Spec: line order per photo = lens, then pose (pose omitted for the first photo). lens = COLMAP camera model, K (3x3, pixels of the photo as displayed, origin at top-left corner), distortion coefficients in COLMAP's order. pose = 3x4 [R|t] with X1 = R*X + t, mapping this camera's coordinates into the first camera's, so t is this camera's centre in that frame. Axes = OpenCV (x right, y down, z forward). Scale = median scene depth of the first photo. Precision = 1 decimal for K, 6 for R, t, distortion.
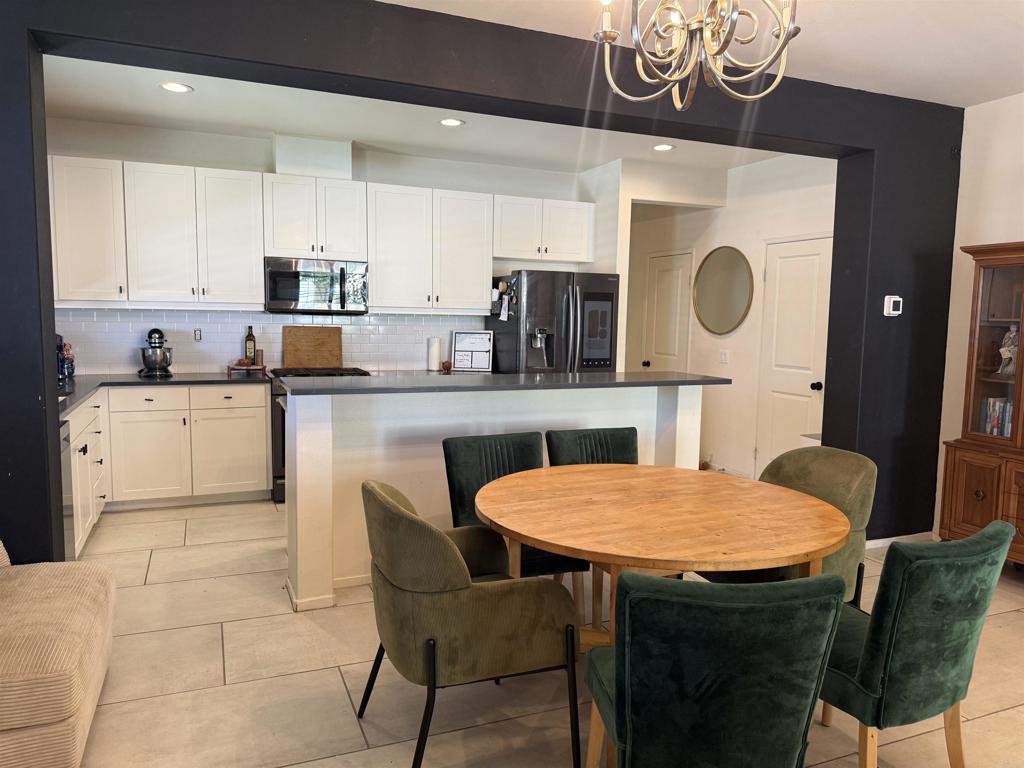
lens RADIAL K [[724.8, 0, 508.9], [0, 724.8, 381.2], [0, 0, 1]] dist [0.056789, -0.062011]
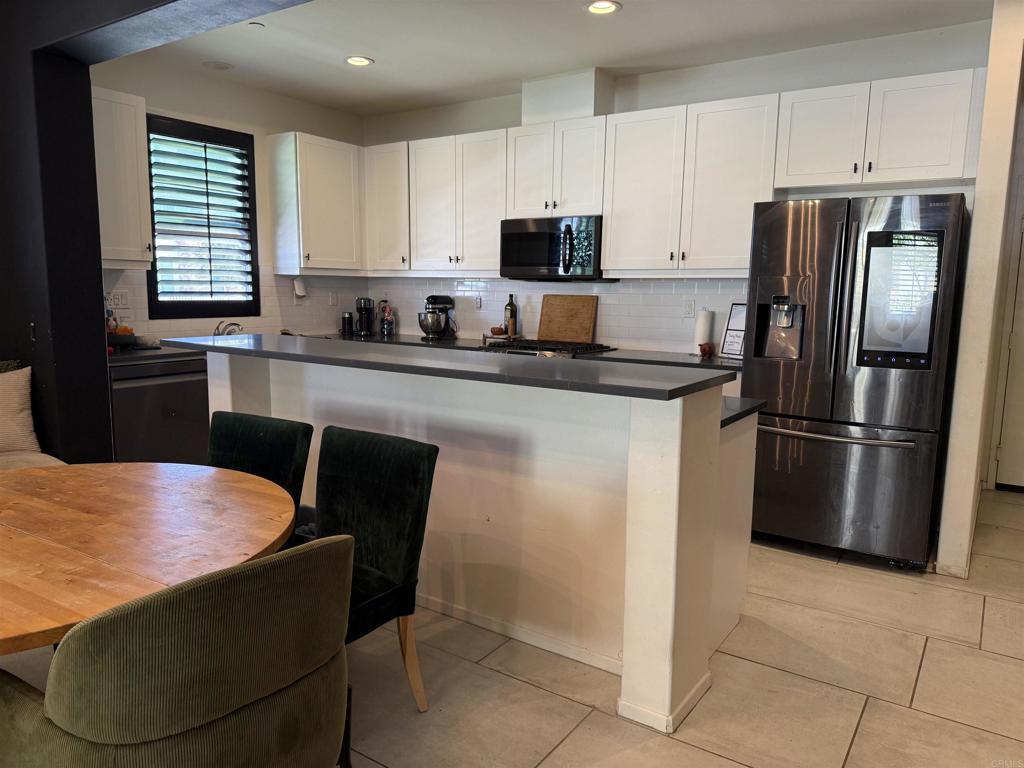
lens RADIAL K [[724.8, 0, 516.8], [0, 724.8, 392.9], [0, 0, 1]] dist [0.056789, -0.062011]
pose [[0.547559, 0.111630, -0.829288, 0.462160], [-0.081676, 0.993459, 0.079800, -0.023025], [0.832772, 0.024038, 0.553095, 0.483259]]
